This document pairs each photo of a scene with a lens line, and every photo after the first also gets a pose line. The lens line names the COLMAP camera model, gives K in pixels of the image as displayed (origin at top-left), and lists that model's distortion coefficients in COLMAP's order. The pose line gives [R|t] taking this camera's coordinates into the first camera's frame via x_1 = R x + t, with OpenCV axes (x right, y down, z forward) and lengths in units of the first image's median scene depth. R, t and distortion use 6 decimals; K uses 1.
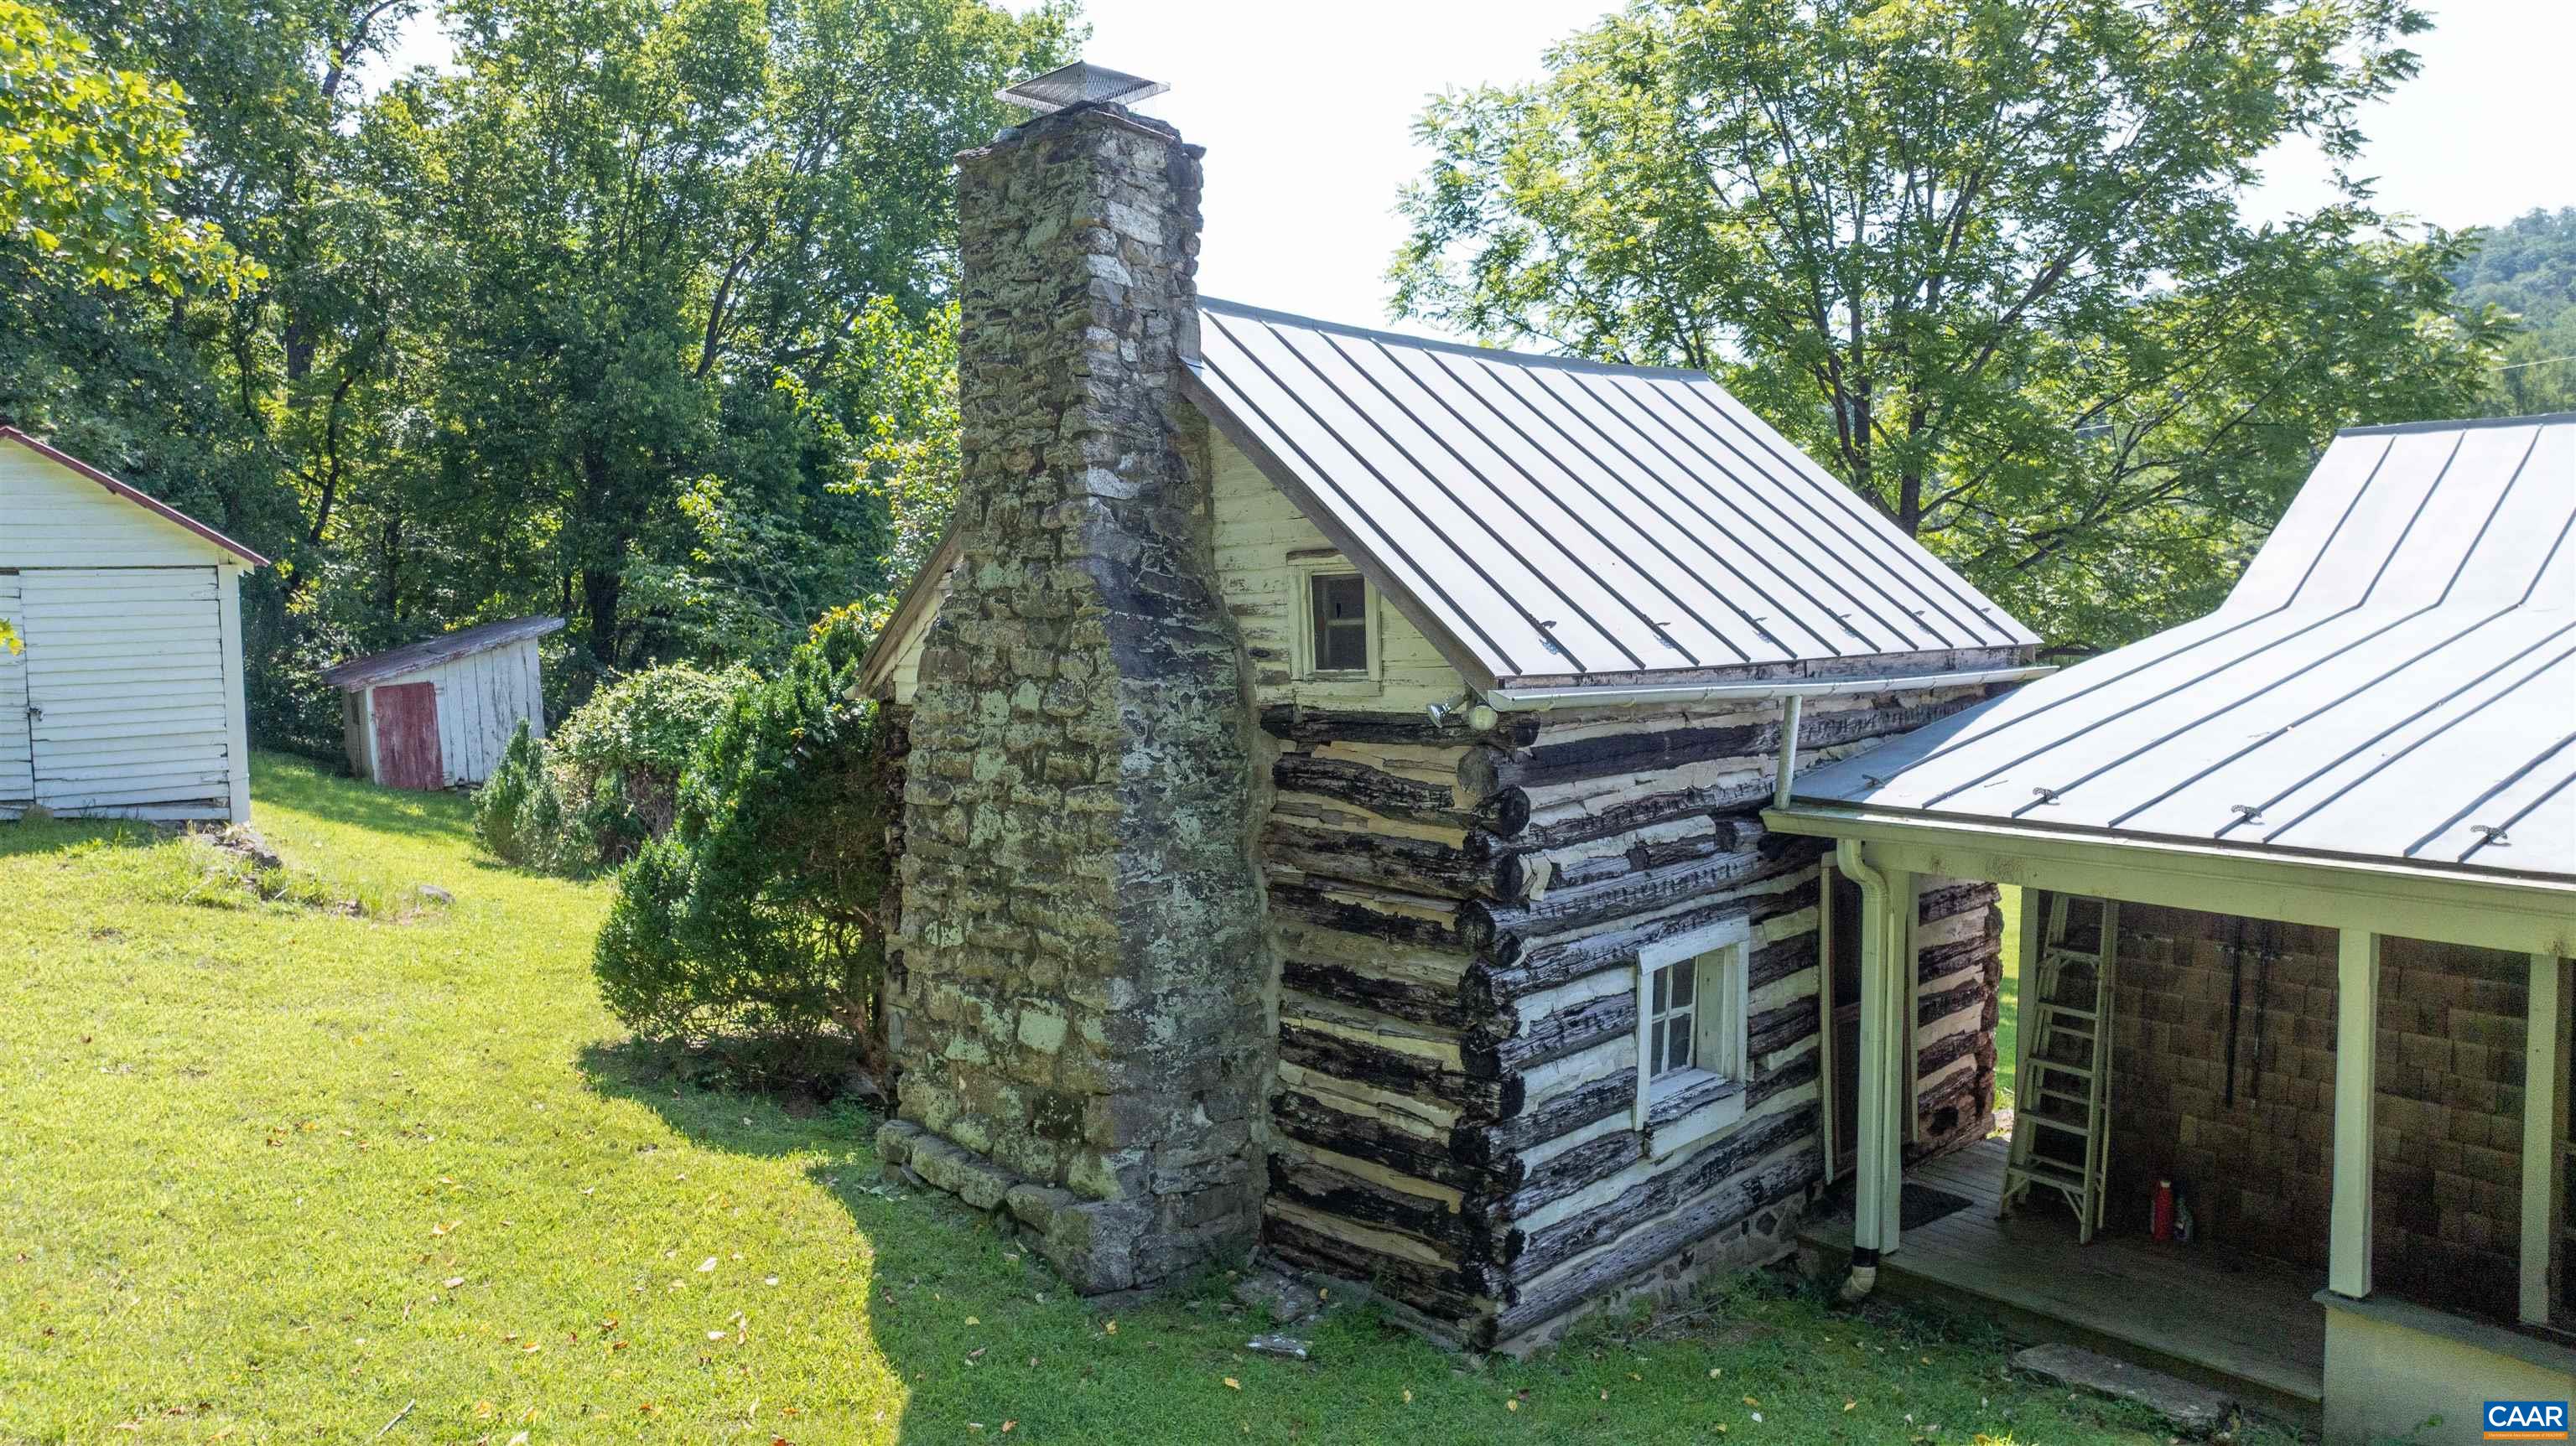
lens RADIAL K [[1820.2, 0, 1291.6], [0, 1820.2, 724.2], [0, 0, 1]] dist [-0.036112, 0.037077]
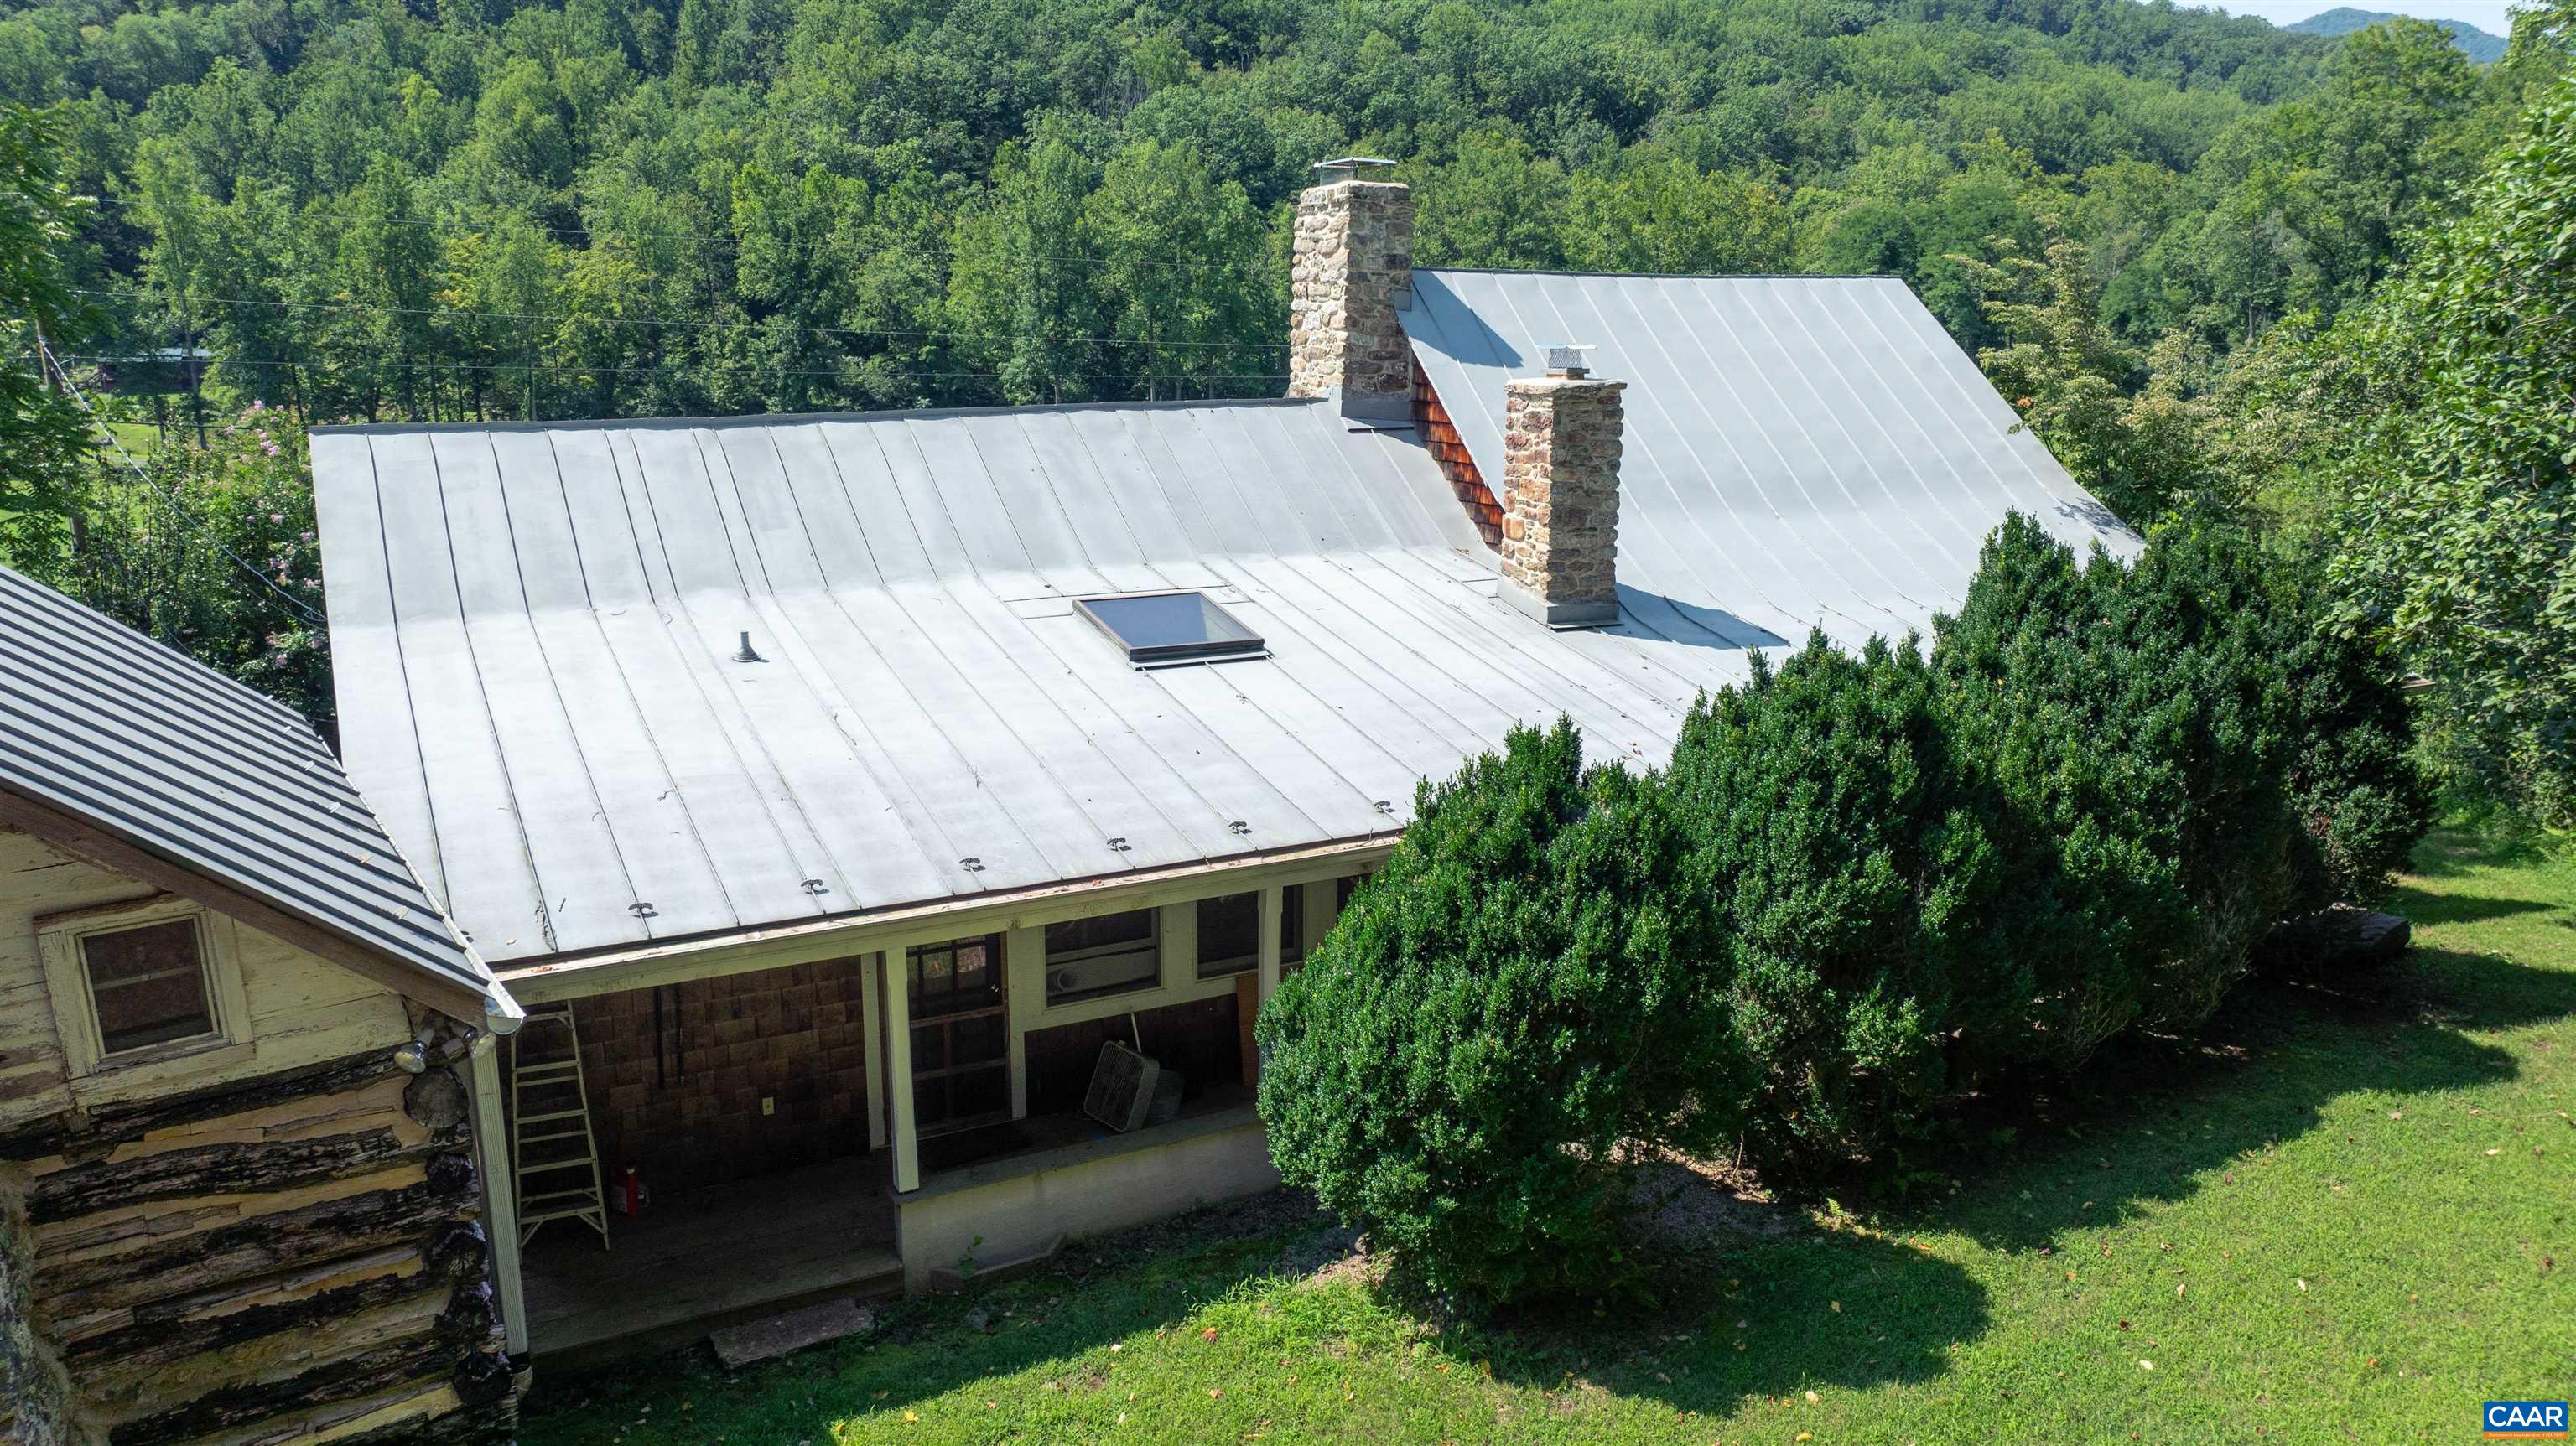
lens RADIAL K [[1820.2, 0, 1299.5], [0, 1820.2, 730.3], [0, 0, 1]] dist [-0.036112, 0.037077]
pose [[0.200465, -0.221988, 0.954220, -0.585250], [0.080278, 0.974437, 0.209827, -0.285026], [-0.976406, 0.034540, 0.213161, 0.366324]]
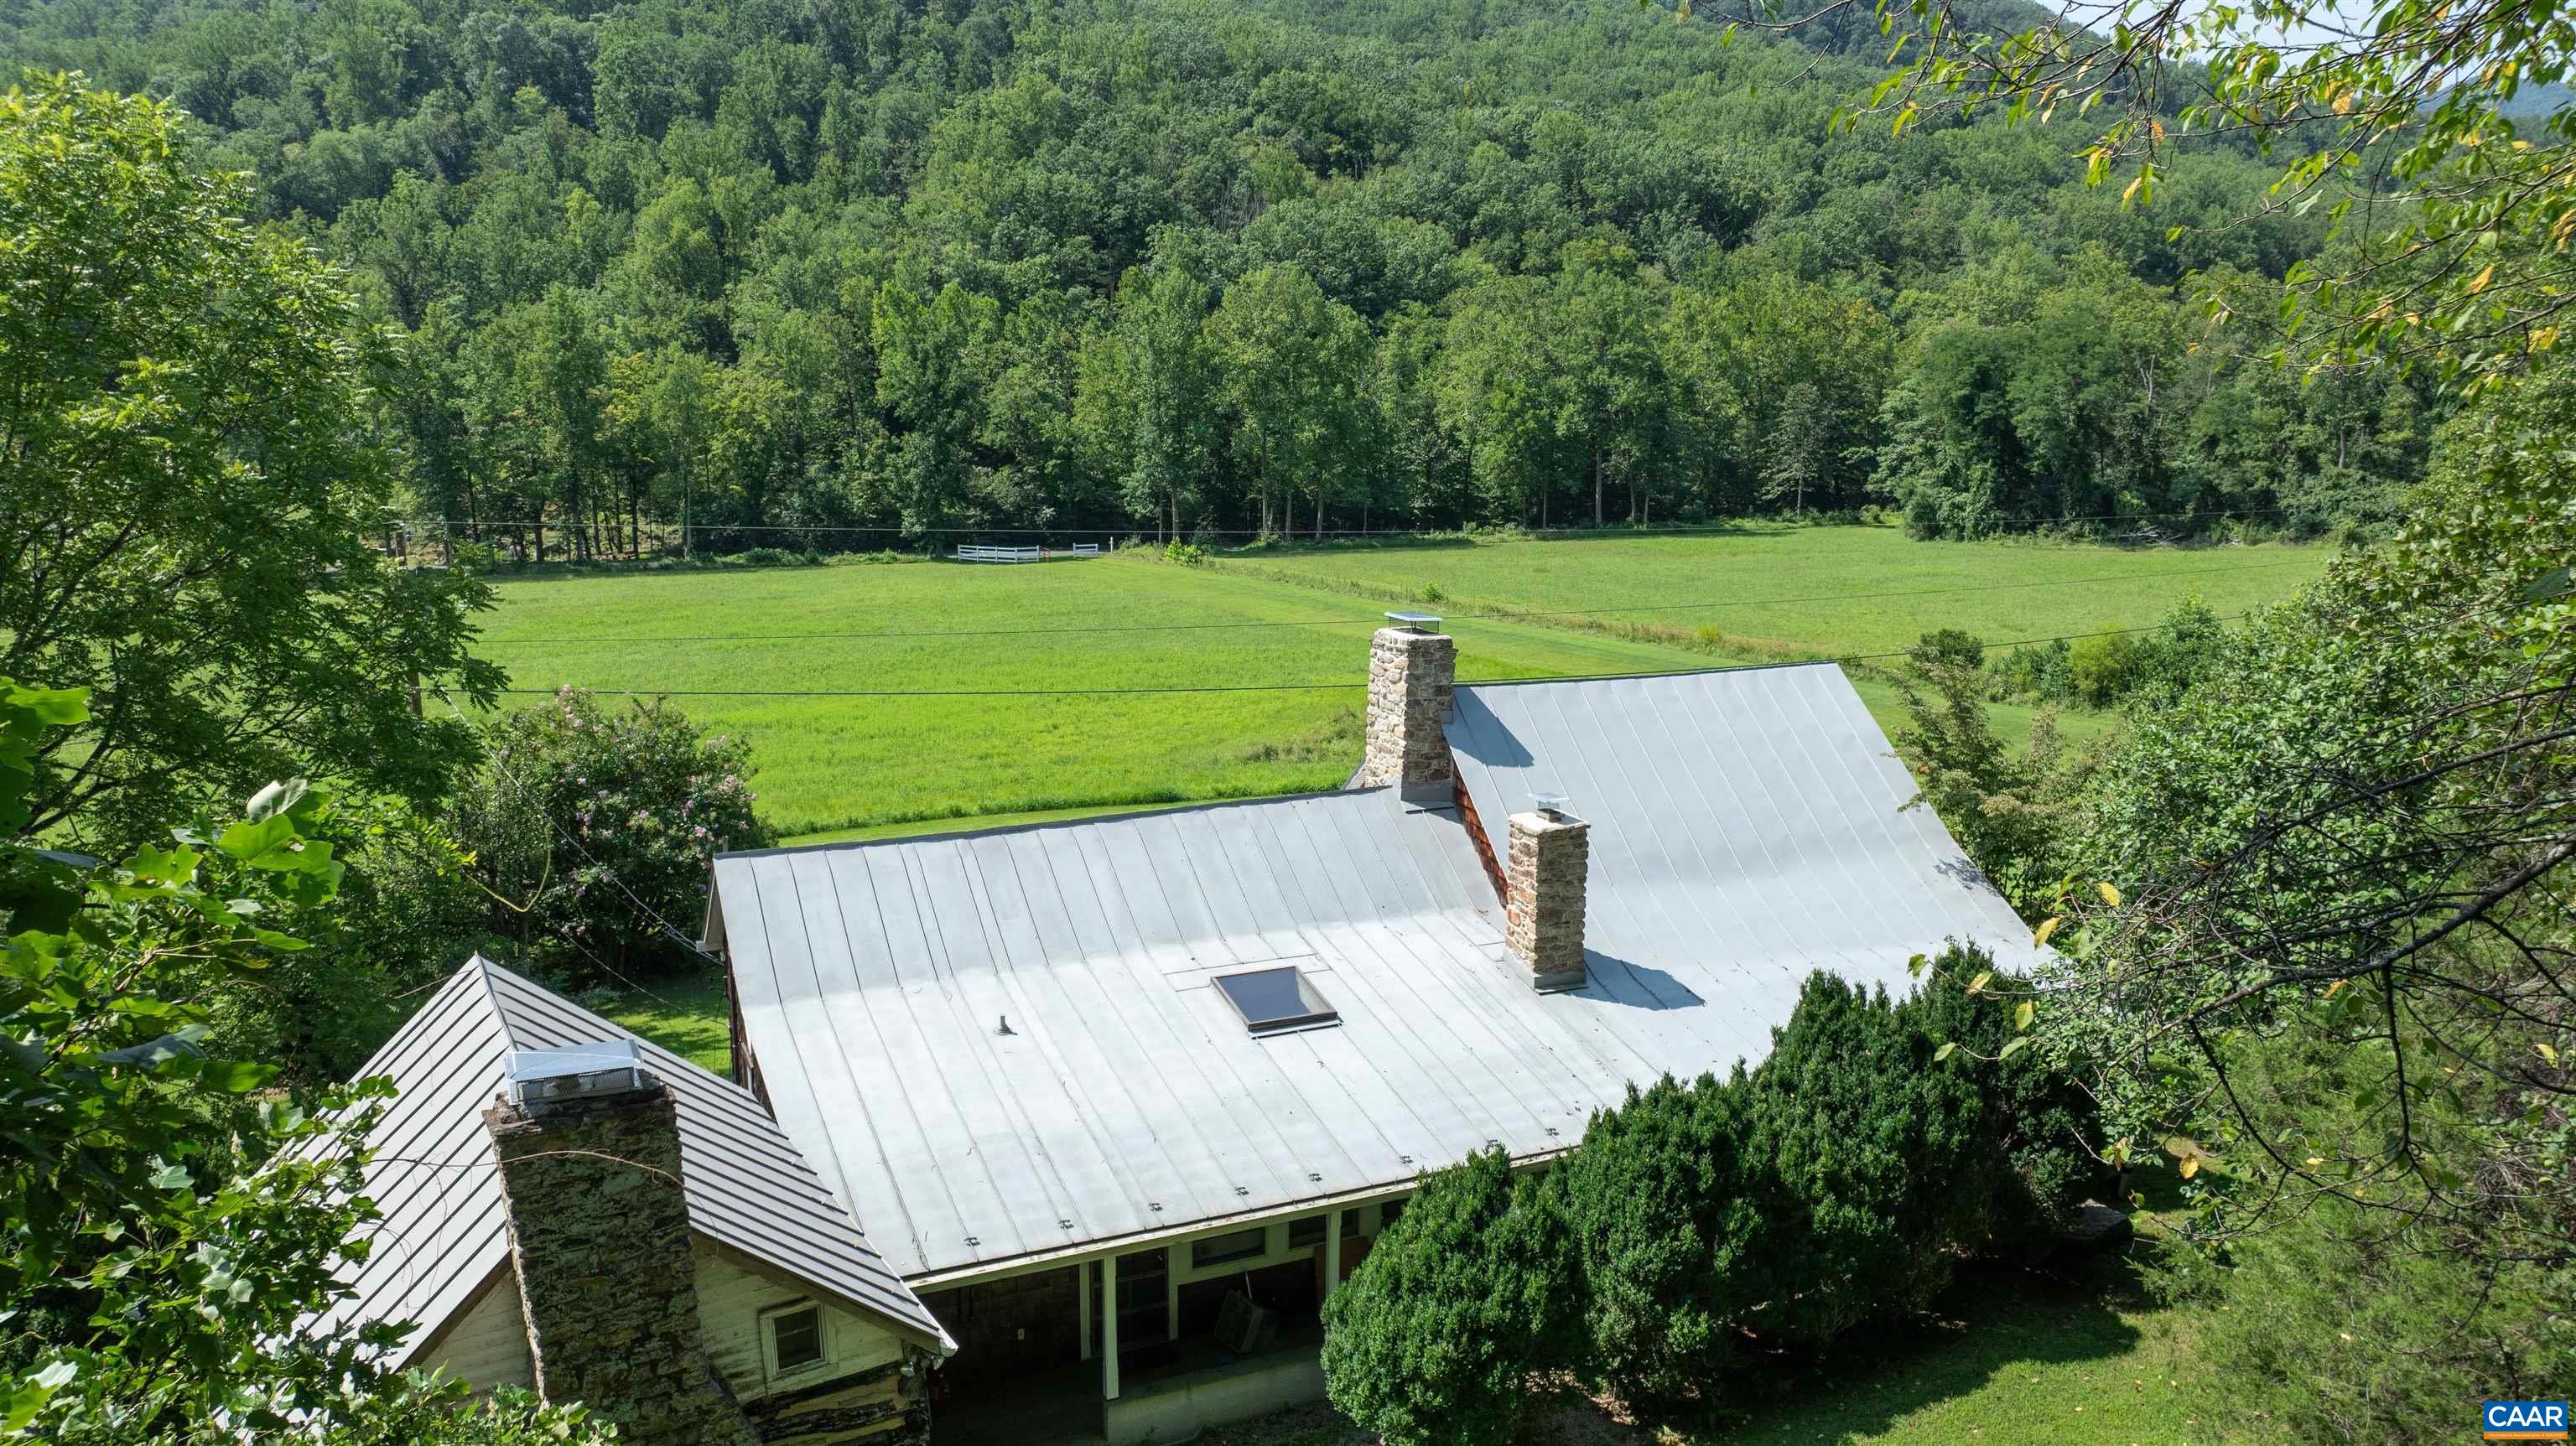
lens RADIAL K [[1820.2, 0, 1296.0], [0, 1820.2, 731.3], [0, 0, 1]] dist [-0.036112, 0.037077]
pose [[0.261177, -0.184675, 0.947461, -1.326940], [0.077187, 0.982381, 0.170204, -0.851957], [-0.962200, 0.028678, 0.270830, 0.106130]]
